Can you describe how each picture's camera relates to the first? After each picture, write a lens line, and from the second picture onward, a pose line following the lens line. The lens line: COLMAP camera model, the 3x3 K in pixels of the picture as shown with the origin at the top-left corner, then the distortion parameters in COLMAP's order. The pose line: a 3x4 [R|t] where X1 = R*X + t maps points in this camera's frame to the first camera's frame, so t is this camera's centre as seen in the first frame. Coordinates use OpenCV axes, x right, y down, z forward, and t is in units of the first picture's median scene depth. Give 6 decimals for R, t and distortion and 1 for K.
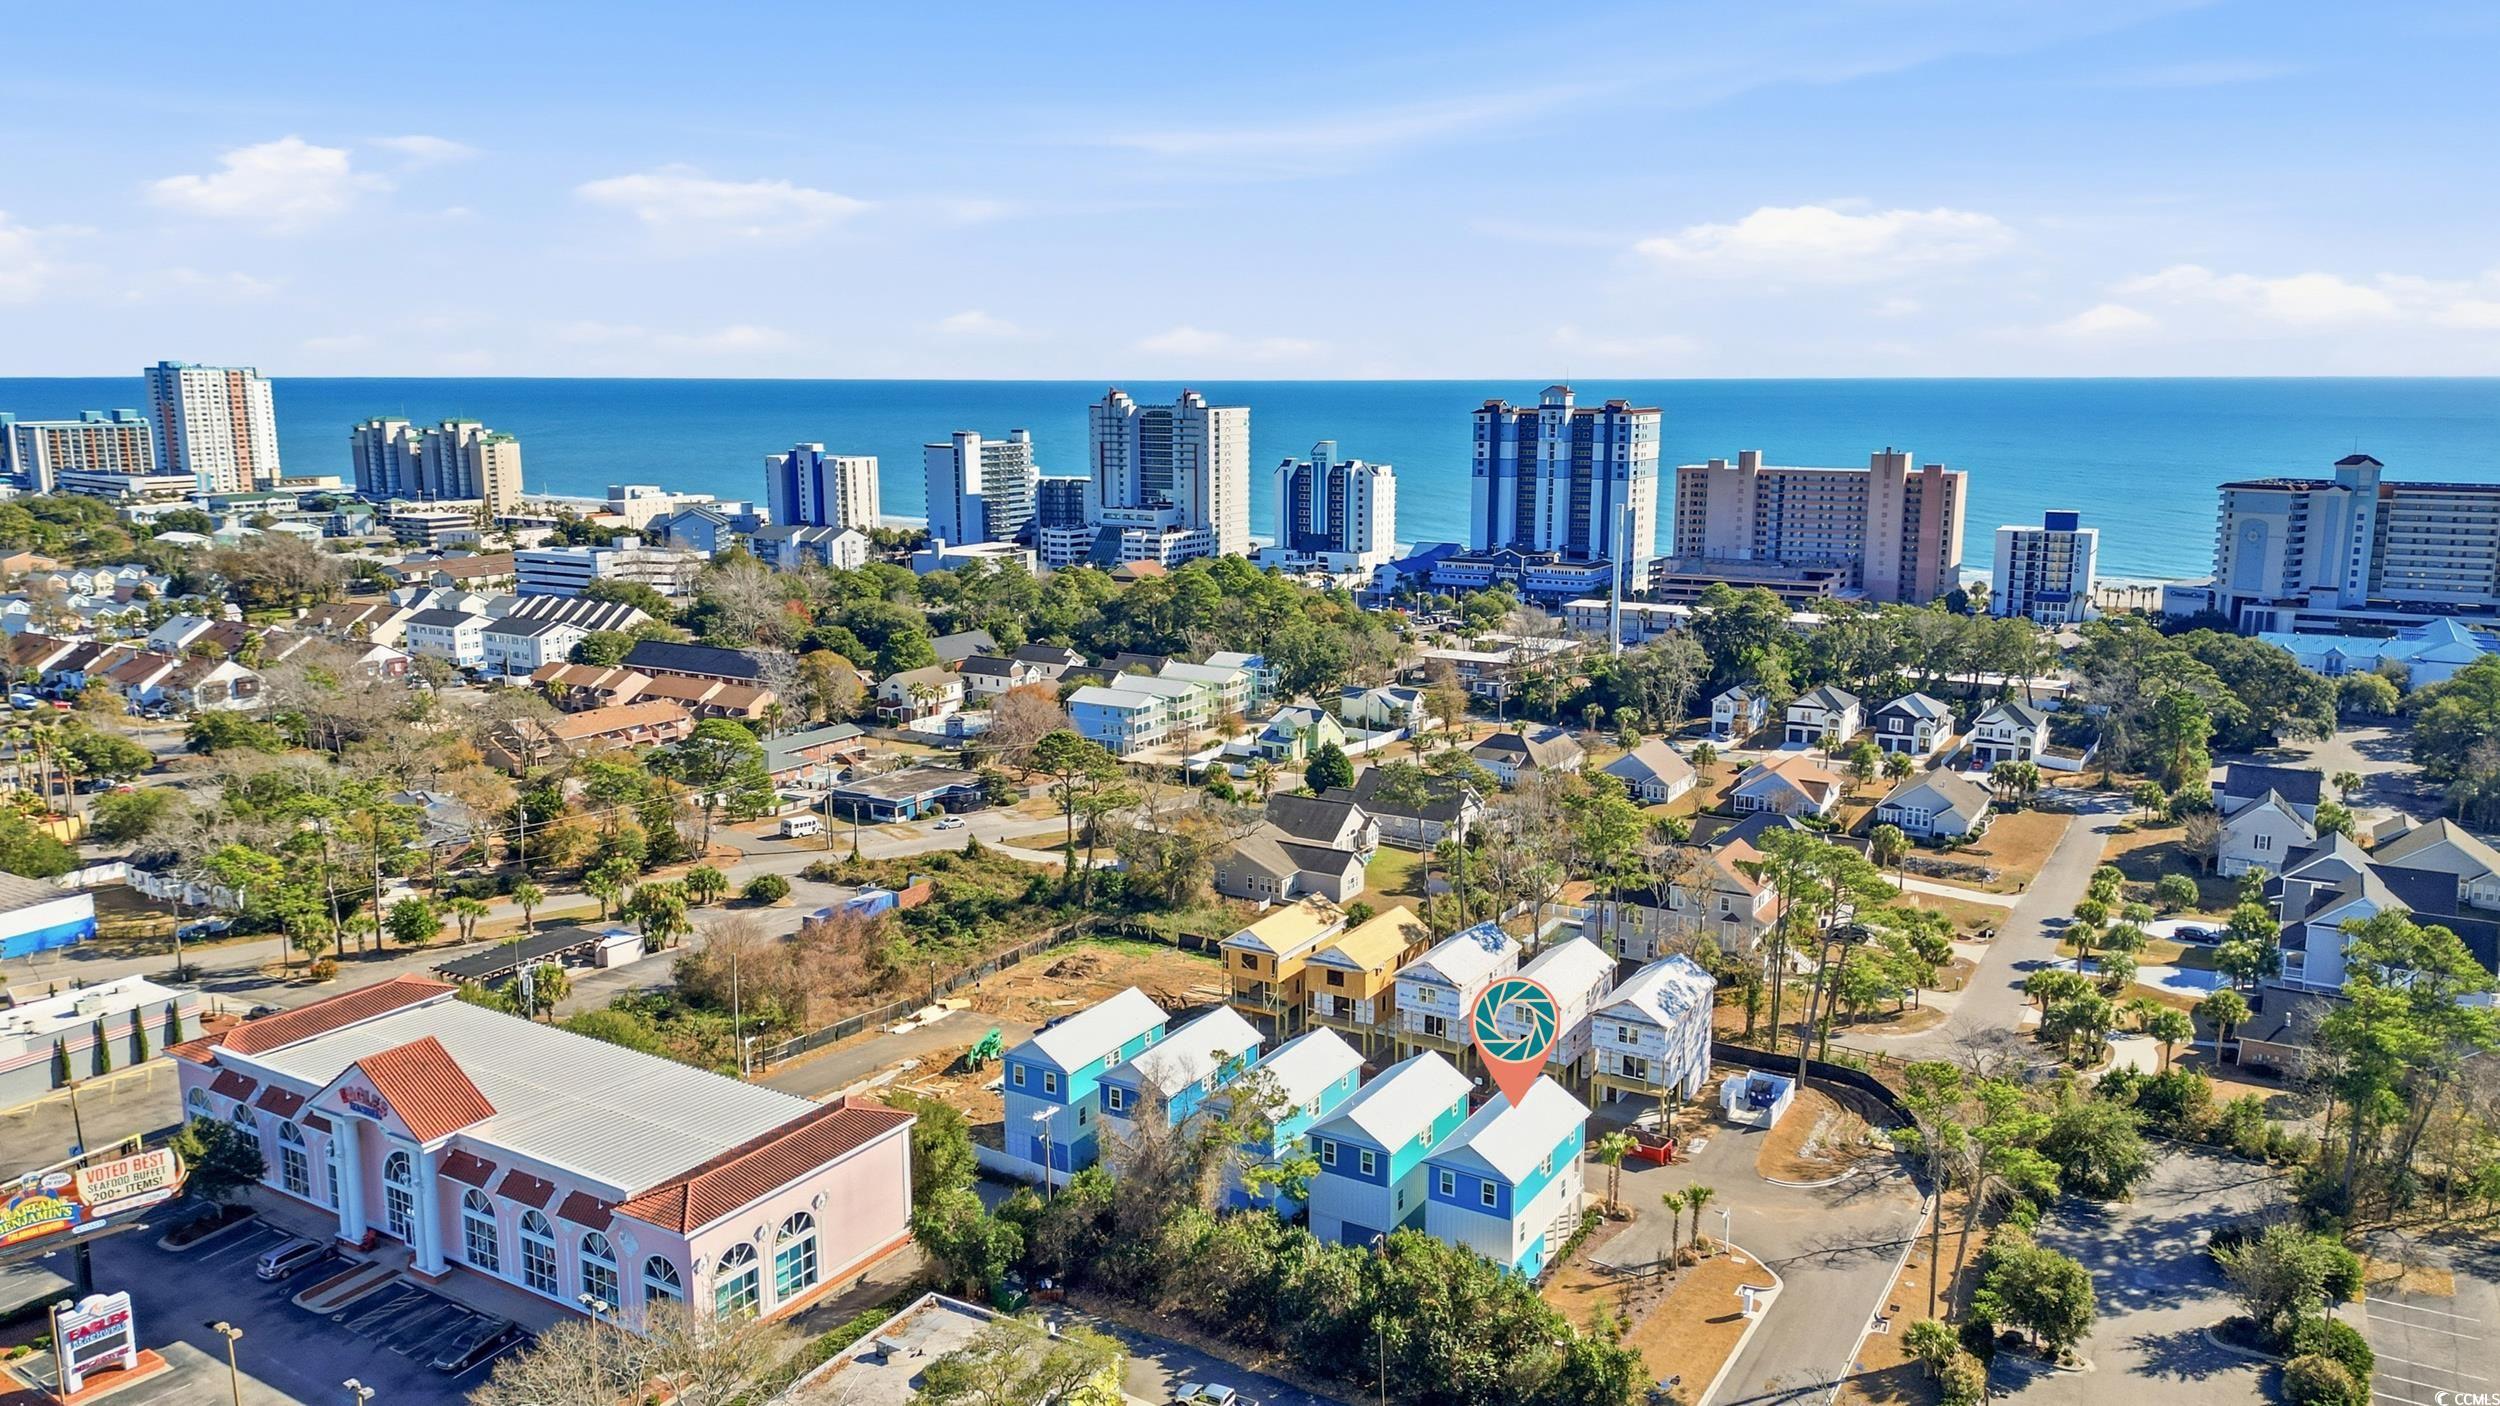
lens RADIAL K [[1801.2, 0, 1250.0], [0, 1801.2, 703.0], [0, 0, 1]] dist [0.109264, -0.111071]
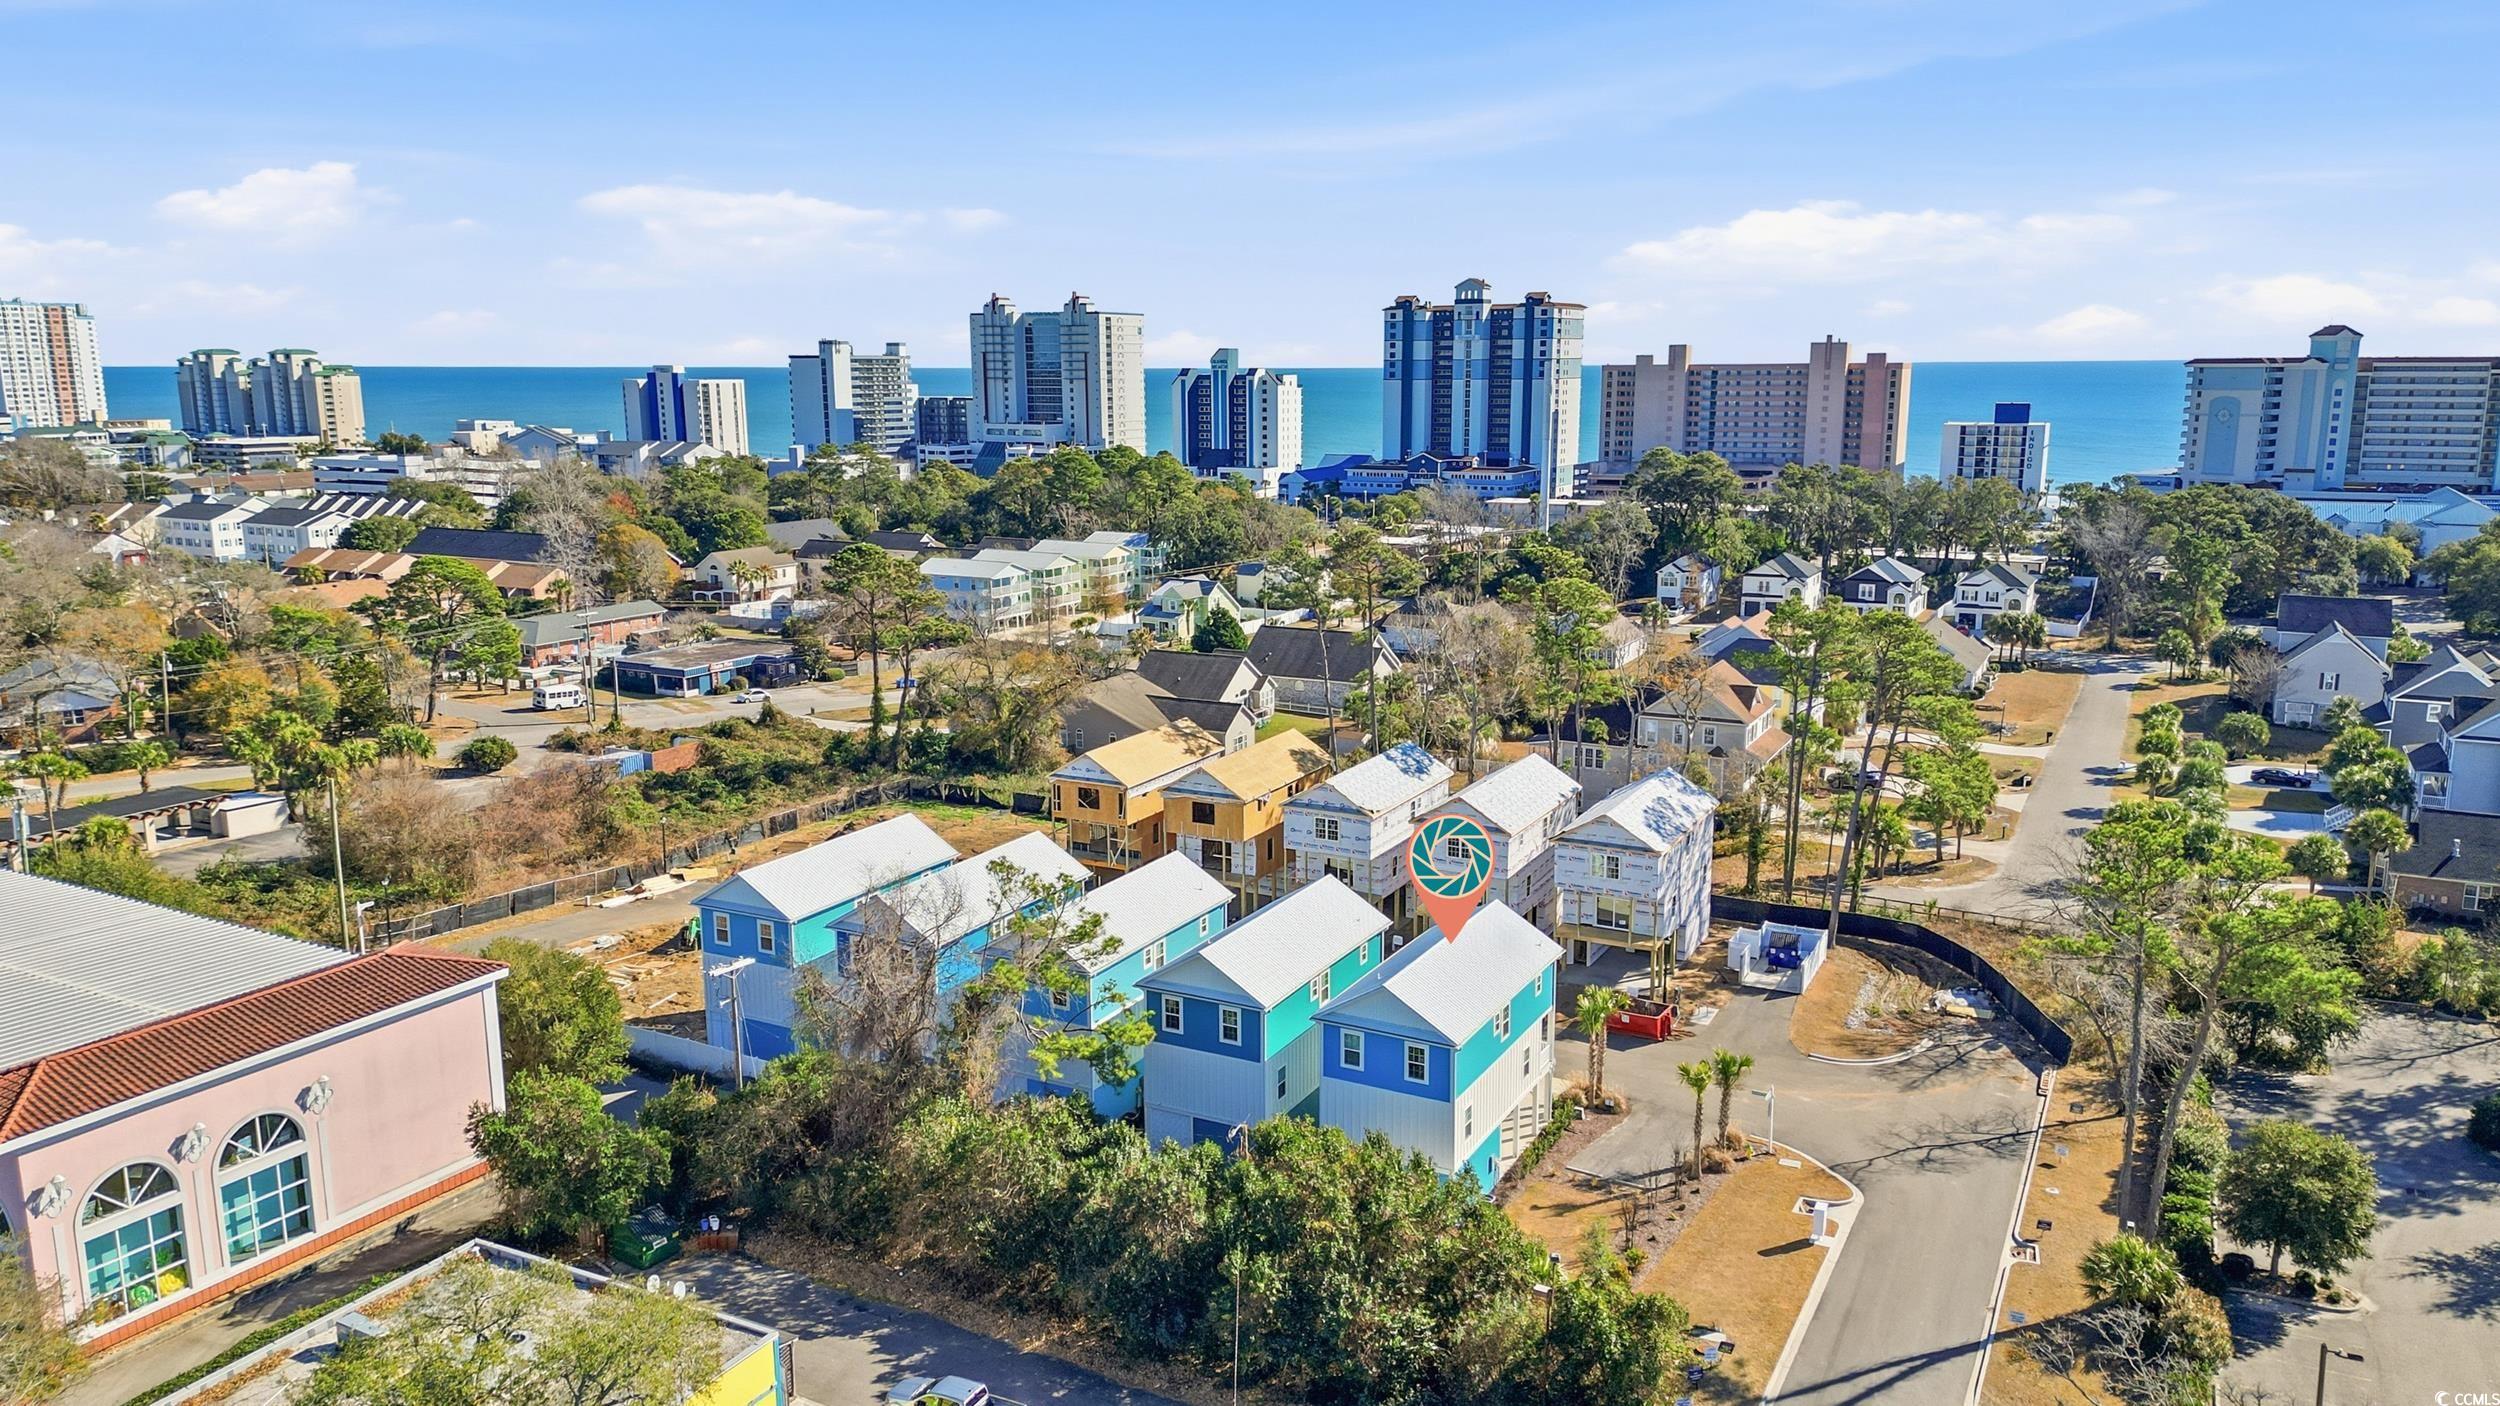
lens RADIAL K [[1801.2, 0, 1250.0], [0, 1801.2, 703.0], [0, 0, 1]] dist [0.109264, -0.111071]
pose [[0.998821, -0.011521, 0.047168, 0.025564], [0.010934, 0.999860, 0.012679, 0.077873], [-0.047307, -0.012148, 0.998806, 0.213316]]
